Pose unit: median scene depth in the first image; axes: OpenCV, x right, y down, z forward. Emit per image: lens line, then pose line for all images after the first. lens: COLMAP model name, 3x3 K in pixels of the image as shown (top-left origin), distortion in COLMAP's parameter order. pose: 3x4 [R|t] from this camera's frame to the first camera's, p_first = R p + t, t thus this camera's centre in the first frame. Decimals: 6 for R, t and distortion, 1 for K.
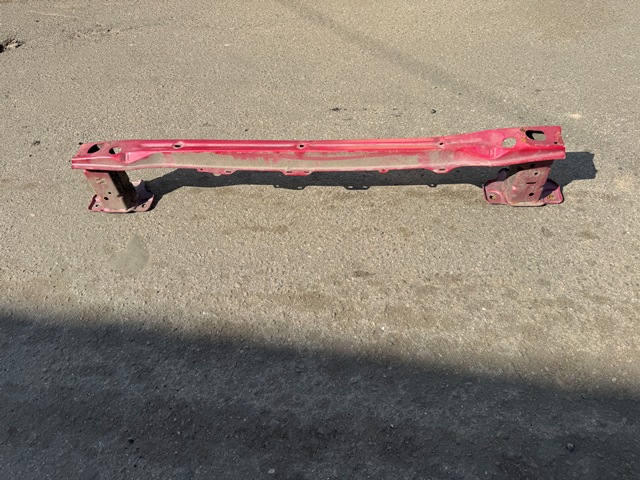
lens RADIAL K [[456.0, 0, 316.8], [0, 456.0, 244.2], [0, 0, 1]] dist [0.037048, -0.054424]
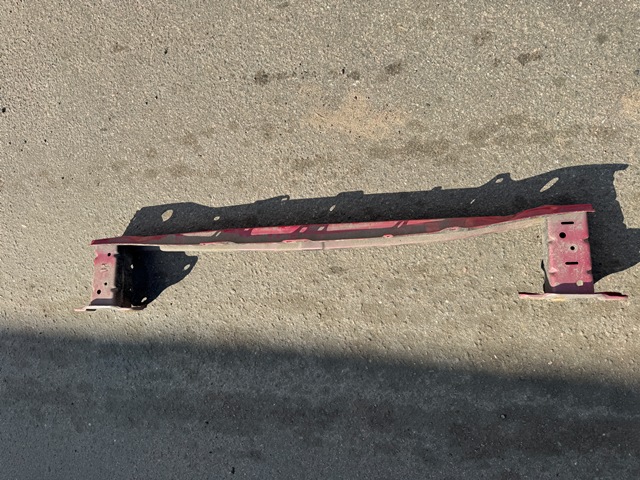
lens RADIAL K [[456.0, 0, 318.6], [0, 456.0, 240.7], [0, 0, 1]] dist [0.037048, -0.054424]
pose [[0.965137, -0.186613, -0.183539, 0.283290], [0.261711, 0.676607, 0.688266, -0.771338], [-0.004255, -0.712305, 0.701857, 0.315686]]
